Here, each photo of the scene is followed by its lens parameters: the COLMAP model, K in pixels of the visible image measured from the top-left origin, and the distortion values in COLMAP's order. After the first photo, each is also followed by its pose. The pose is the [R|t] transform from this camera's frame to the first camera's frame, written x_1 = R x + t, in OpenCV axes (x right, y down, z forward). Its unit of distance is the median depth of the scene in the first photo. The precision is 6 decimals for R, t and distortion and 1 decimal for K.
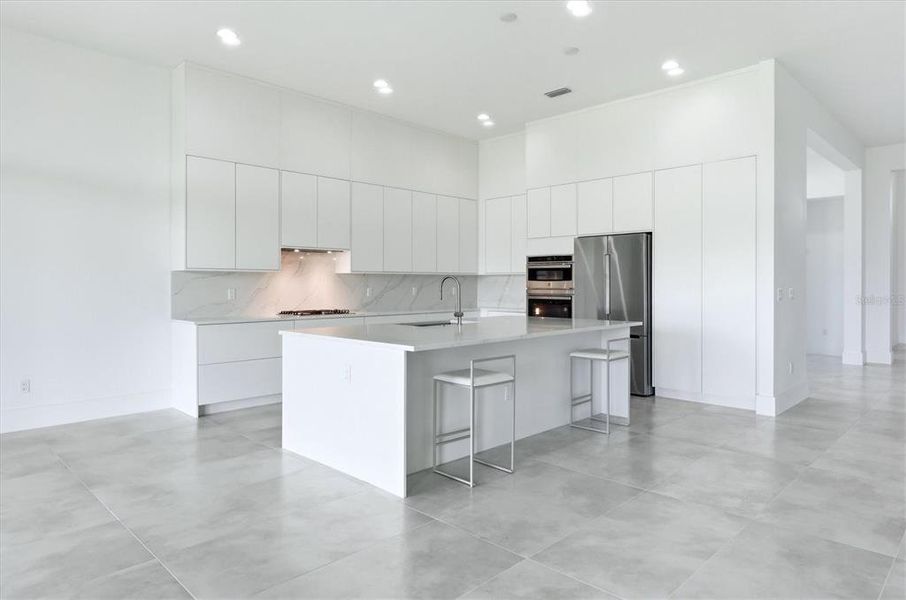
lens RADIAL K [[553.1, 0, 455.0], [0, 553.1, 295.8], [0, 0, 1]] dist [0.001190, -0.004327]
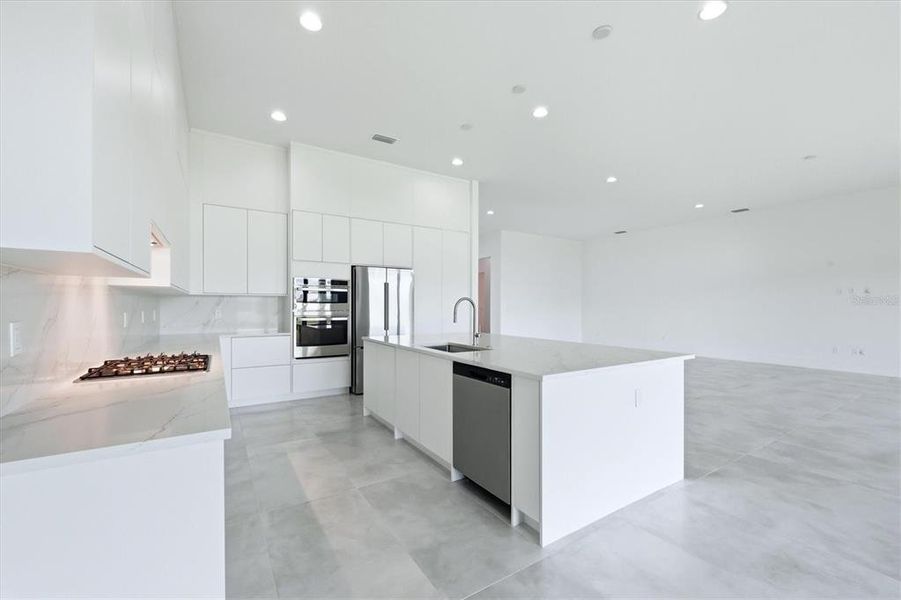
lens RADIAL K [[373.0, 0, 454.4], [0, 373.0, 306.8], [0, 0, 1]] dist [0.003885, -0.000135]
pose [[0.216525, 0.004421, 0.976267, -0.481363], [0.017107, 0.999819, -0.008321, -0.010158], [-0.976127, 0.018502, 0.216411, 0.626385]]
